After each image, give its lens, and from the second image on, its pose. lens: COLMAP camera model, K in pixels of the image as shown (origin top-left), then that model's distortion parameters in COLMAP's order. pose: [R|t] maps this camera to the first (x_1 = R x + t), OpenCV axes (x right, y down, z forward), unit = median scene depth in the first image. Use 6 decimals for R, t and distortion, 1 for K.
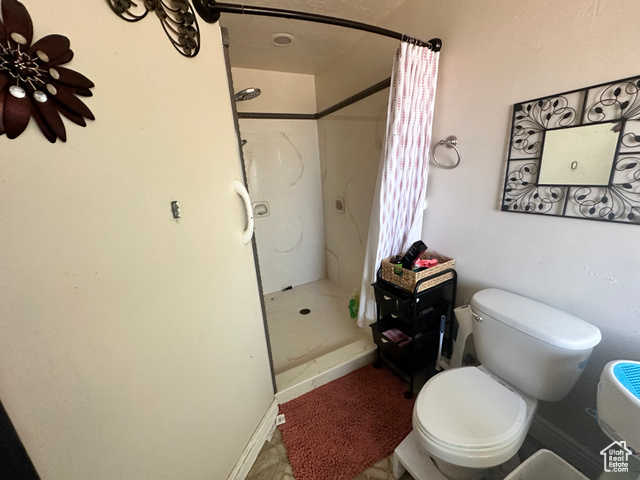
lens RADIAL K [[255.3, 0, 322.0], [0, 255.3, 238.3], [0, 0, 1]] dist [-0.003467, 0.000838]
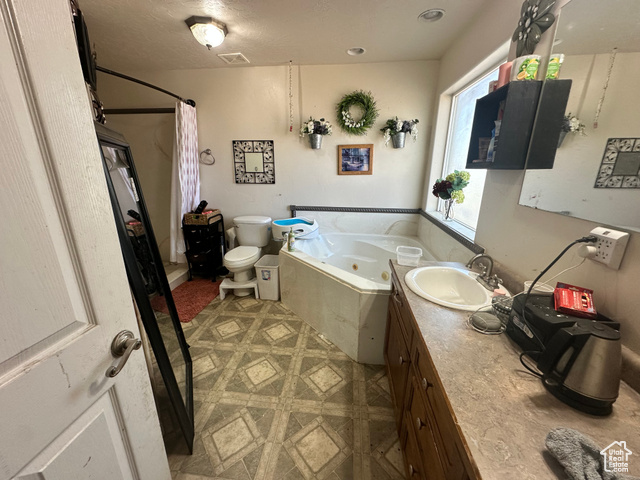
lens RADIAL K [[255.3, 0, 319.1], [0, 255.3, 238.6], [0, 0, 1]] dist [-0.003467, 0.000838]
pose [[0.546169, -0.157575, 0.822721, -0.841963], [0.176828, 0.981704, 0.070636, 0.335348], [-0.818799, 0.106901, 0.564040, -0.857018]]
